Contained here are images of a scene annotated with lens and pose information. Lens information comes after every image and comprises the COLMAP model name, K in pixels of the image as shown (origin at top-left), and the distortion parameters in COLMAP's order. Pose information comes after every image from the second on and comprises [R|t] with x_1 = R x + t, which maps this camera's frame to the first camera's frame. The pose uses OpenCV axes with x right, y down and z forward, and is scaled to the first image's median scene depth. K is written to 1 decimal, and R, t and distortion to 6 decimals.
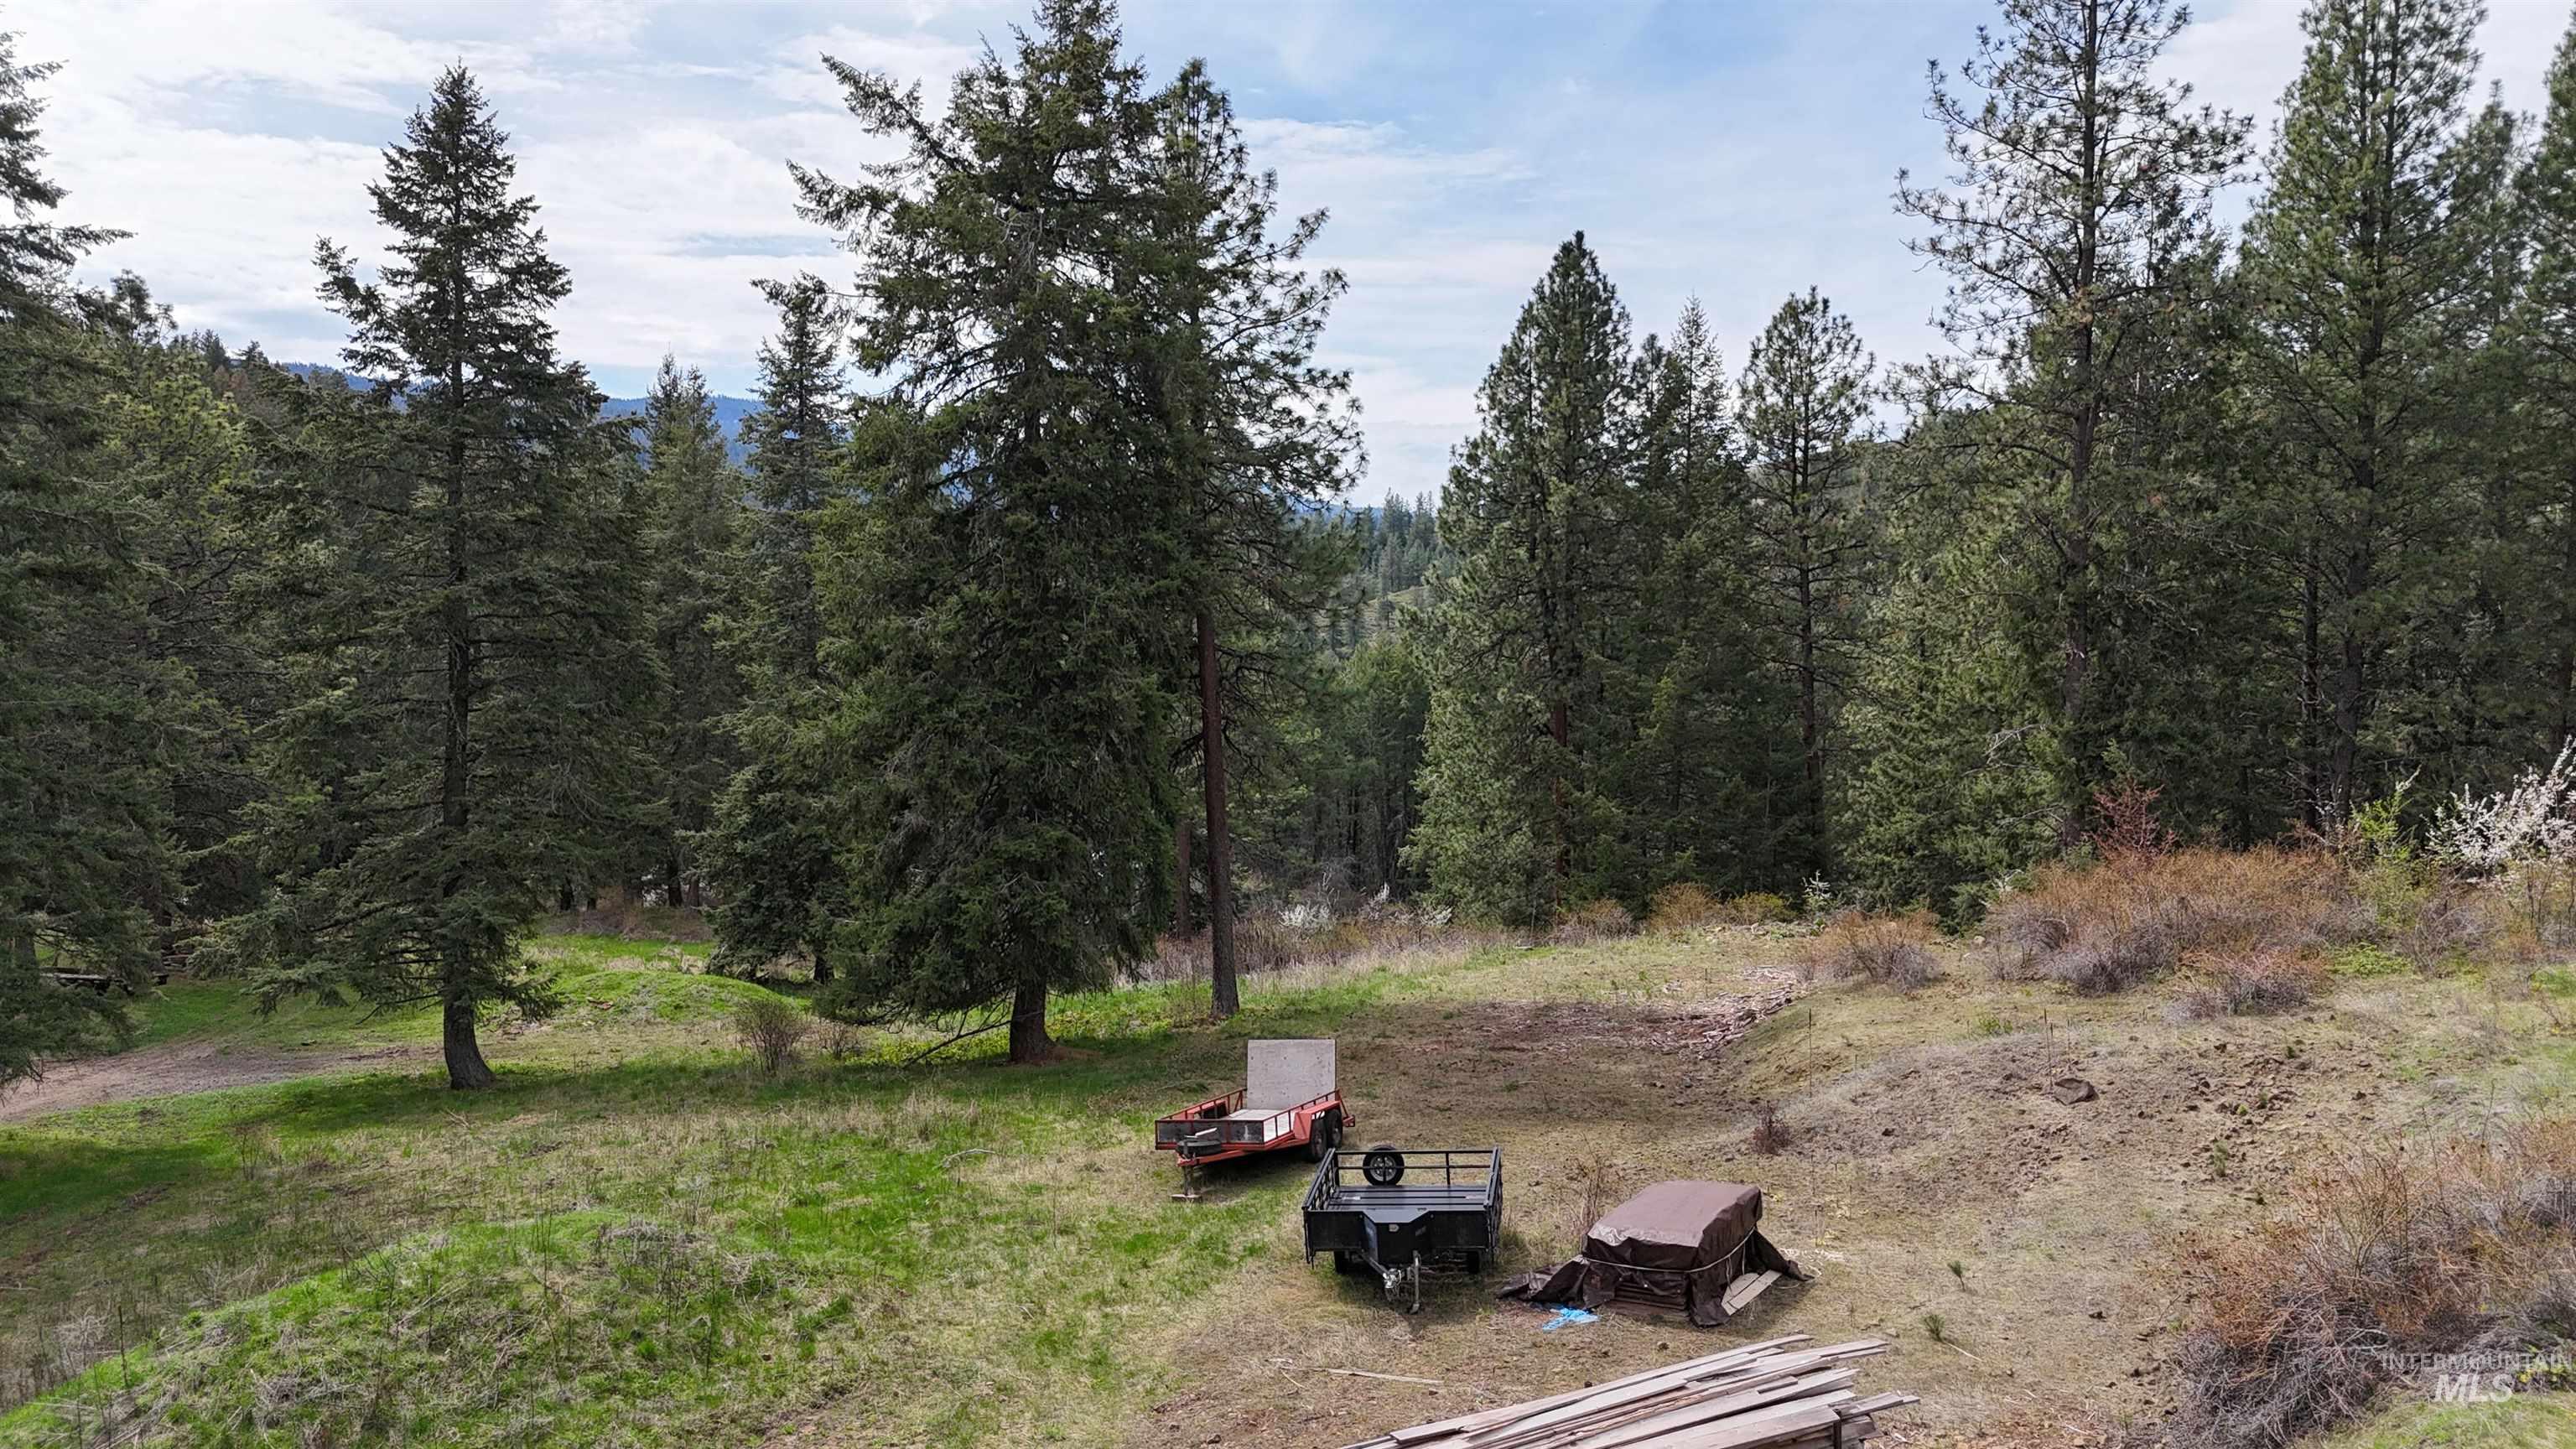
lens RADIAL K [[1911.1, 0, 1280.5], [0, 1911.1, 714.6], [0, 0, 1]] dist [0.097555, -0.104711]
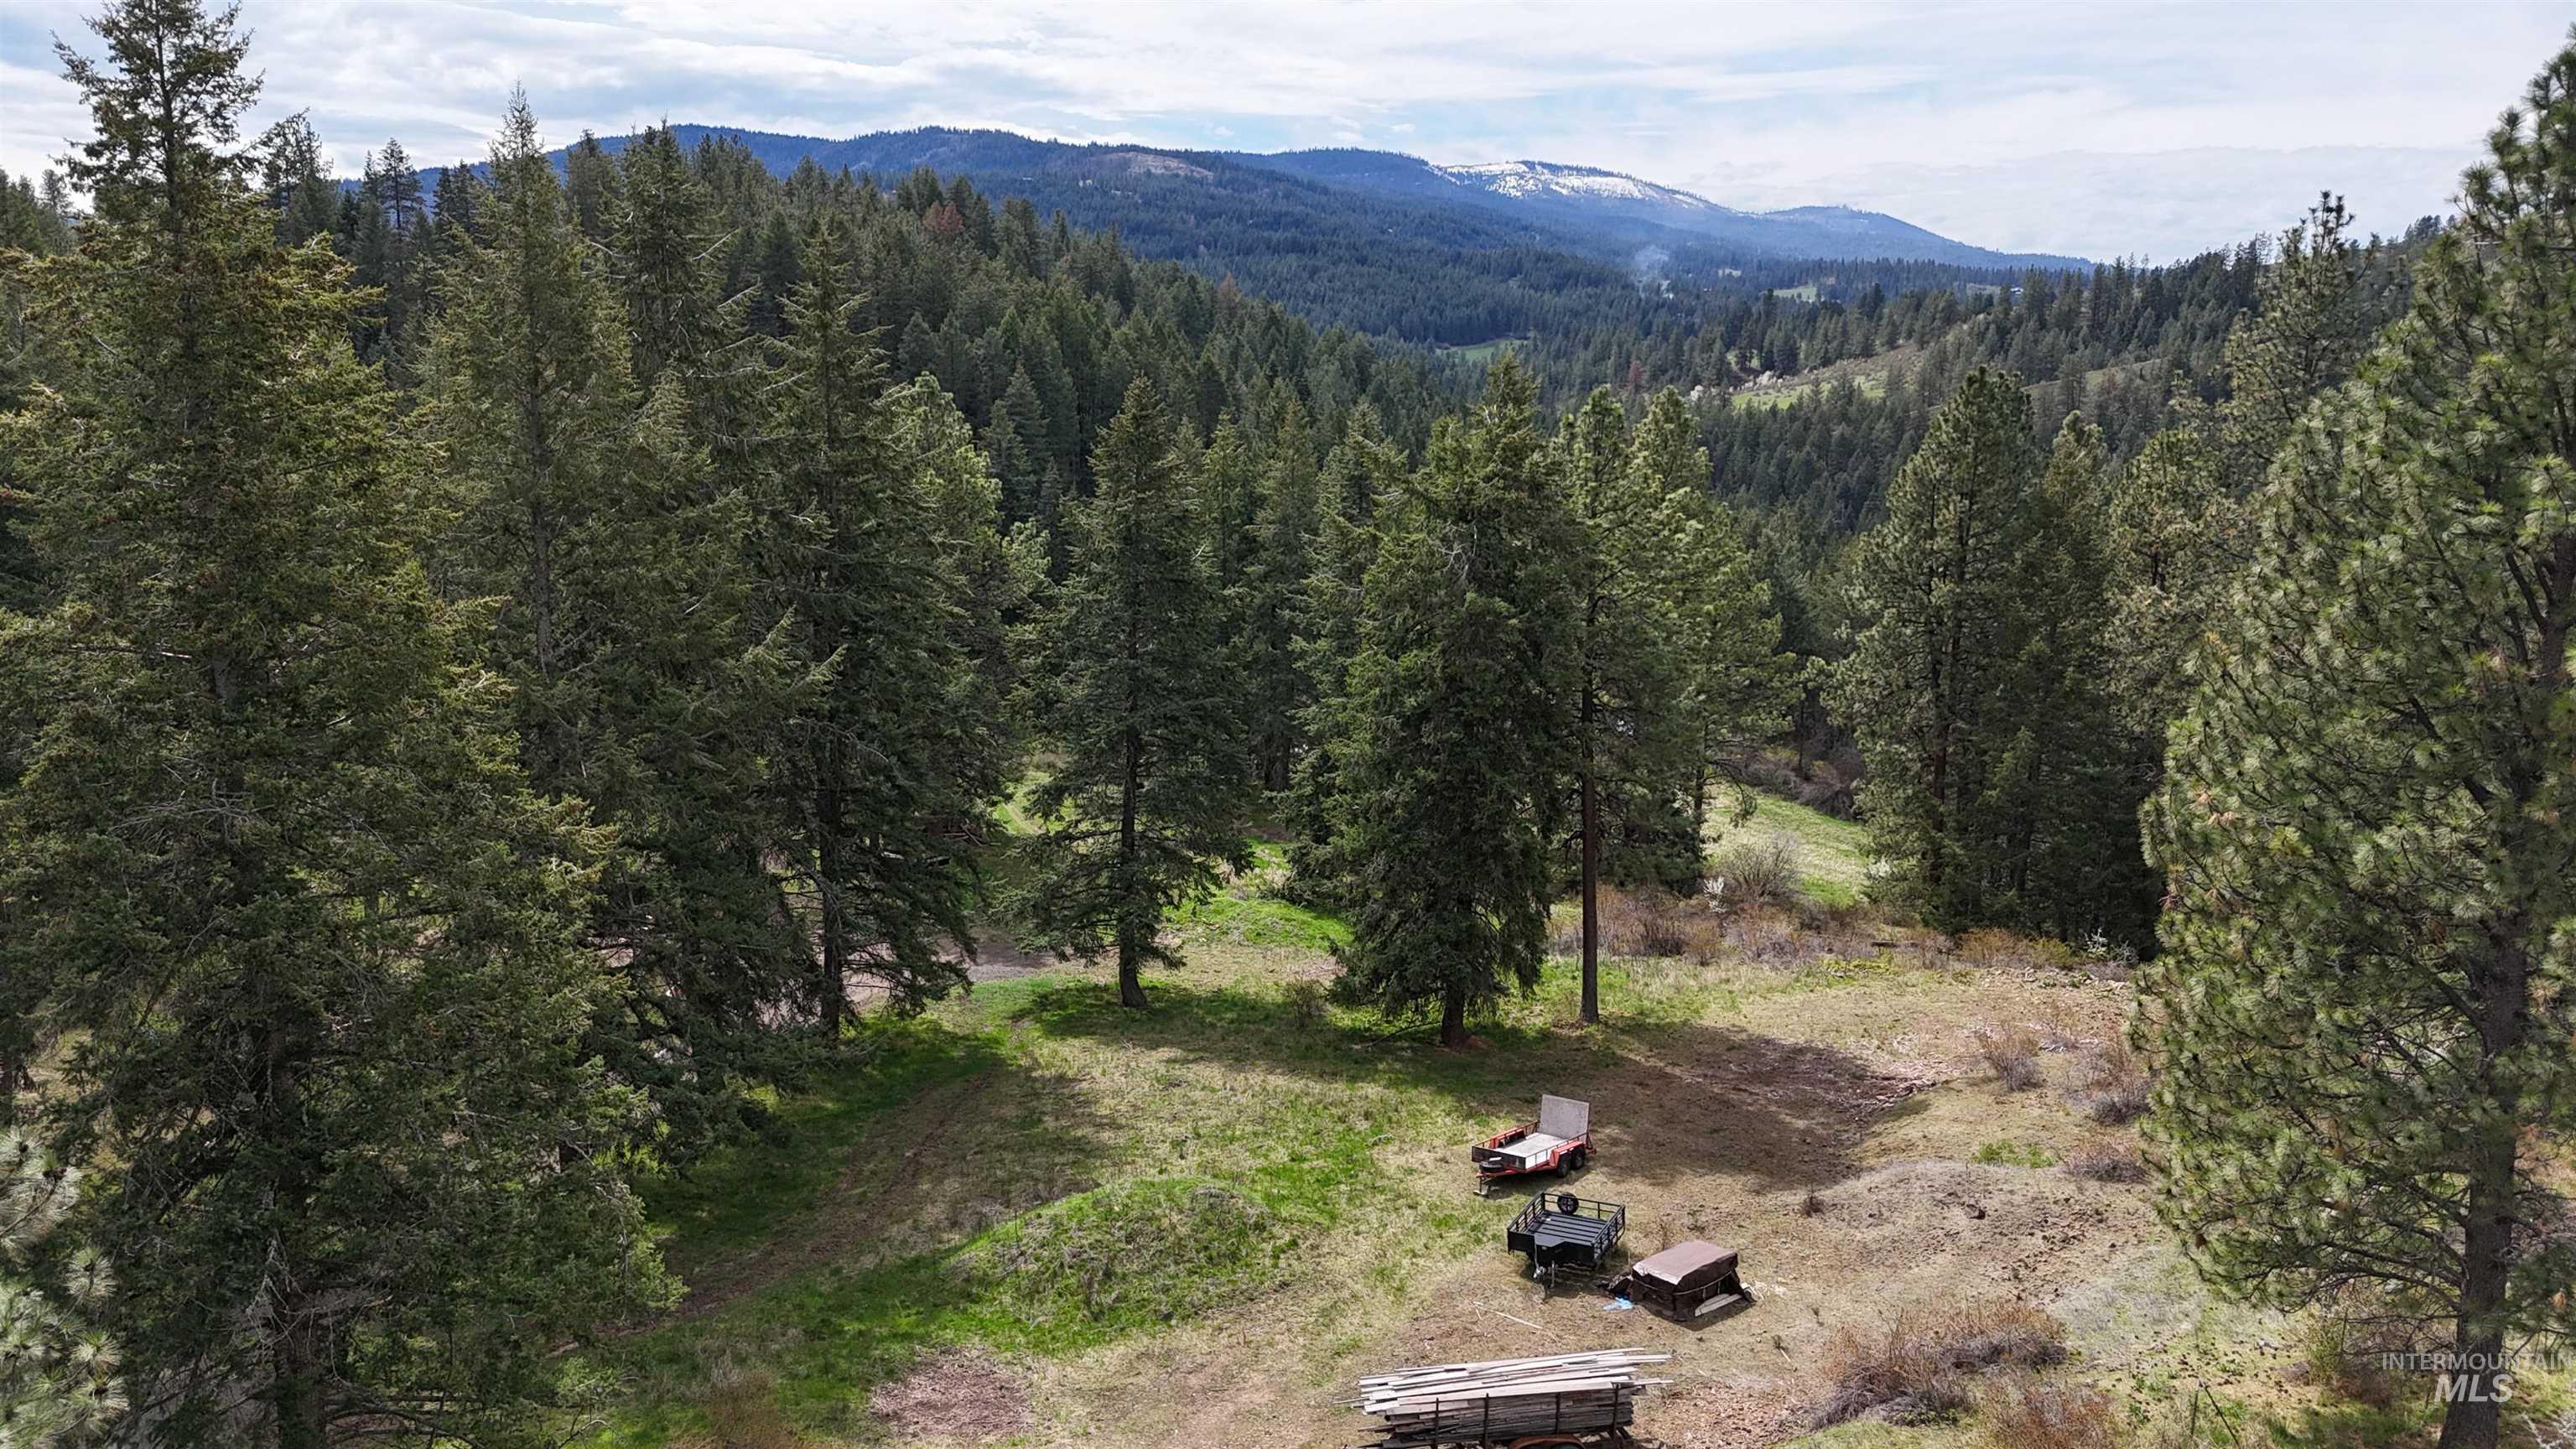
lens RADIAL K [[1911.1, 0, 1280.5], [0, 1911.1, 714.6], [0, 0, 1]] dist [0.097555, -0.104711]
pose [[0.950486, 0.070715, -0.302616, 0.373190], [-0.031520, 0.990682, 0.132498, -0.568727], [0.309166, -0.116399, 0.943858, -0.988635]]
